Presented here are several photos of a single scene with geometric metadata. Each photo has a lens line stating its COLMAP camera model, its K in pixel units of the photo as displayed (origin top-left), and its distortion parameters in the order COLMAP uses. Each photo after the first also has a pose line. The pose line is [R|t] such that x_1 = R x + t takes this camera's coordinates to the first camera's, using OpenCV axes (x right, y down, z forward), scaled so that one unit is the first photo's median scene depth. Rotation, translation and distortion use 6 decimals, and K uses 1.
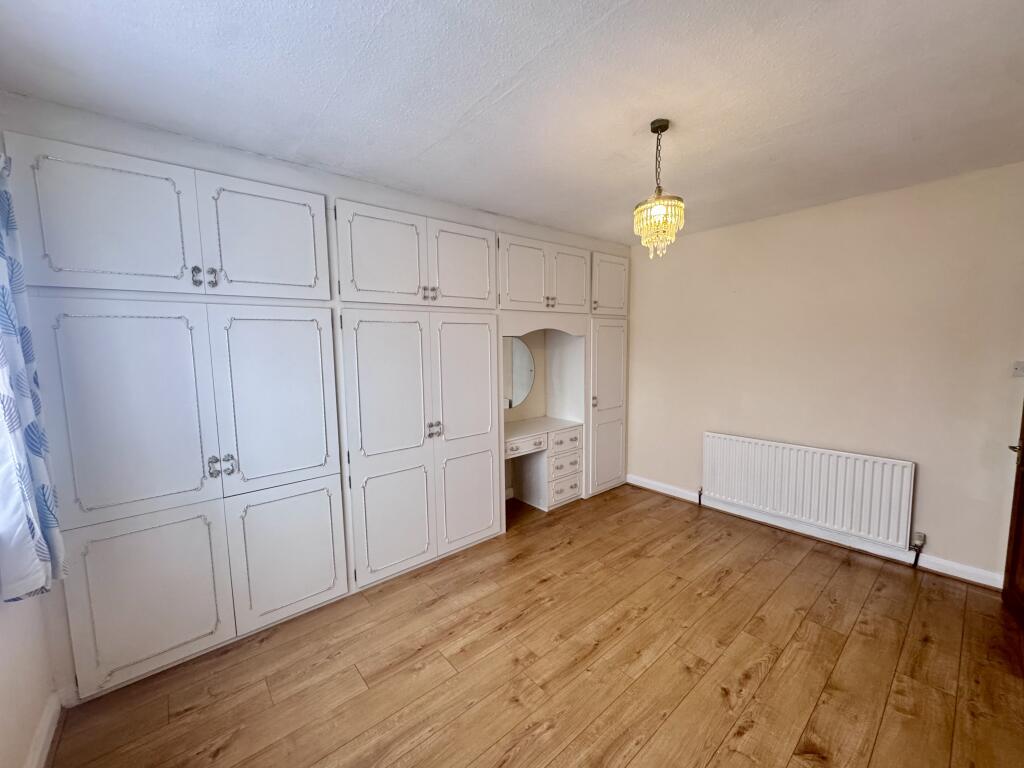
lens RADIAL K [[408.8, 0, 512.0], [0, 408.8, 384.0], [0, 0, 1]] dist [-0.001487, -0.000351]
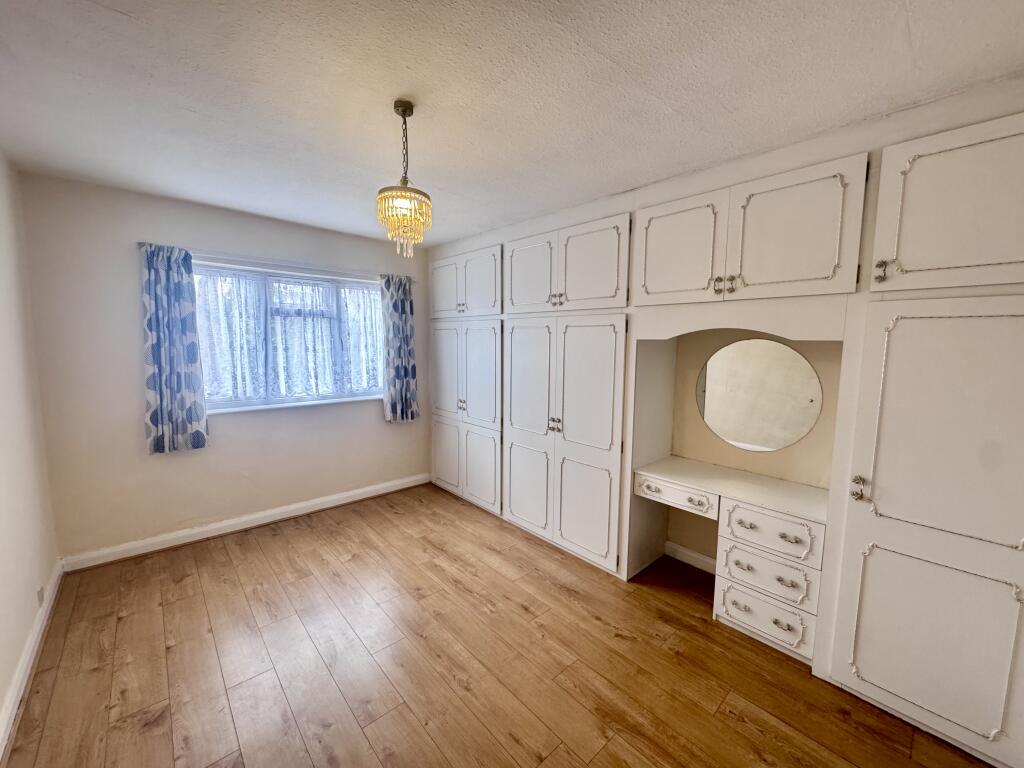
lens RADIAL K [[408.8, 0, 512.0], [0, 408.8, 384.0], [0, 0, 1]] dist [-0.001487, -0.000351]
pose [[0.025508, 0.120247, -0.992416, 0.854310], [-0.116071, 0.986381, 0.116532, -0.106311], [0.992913, 0.112218, 0.039118, 0.813159]]
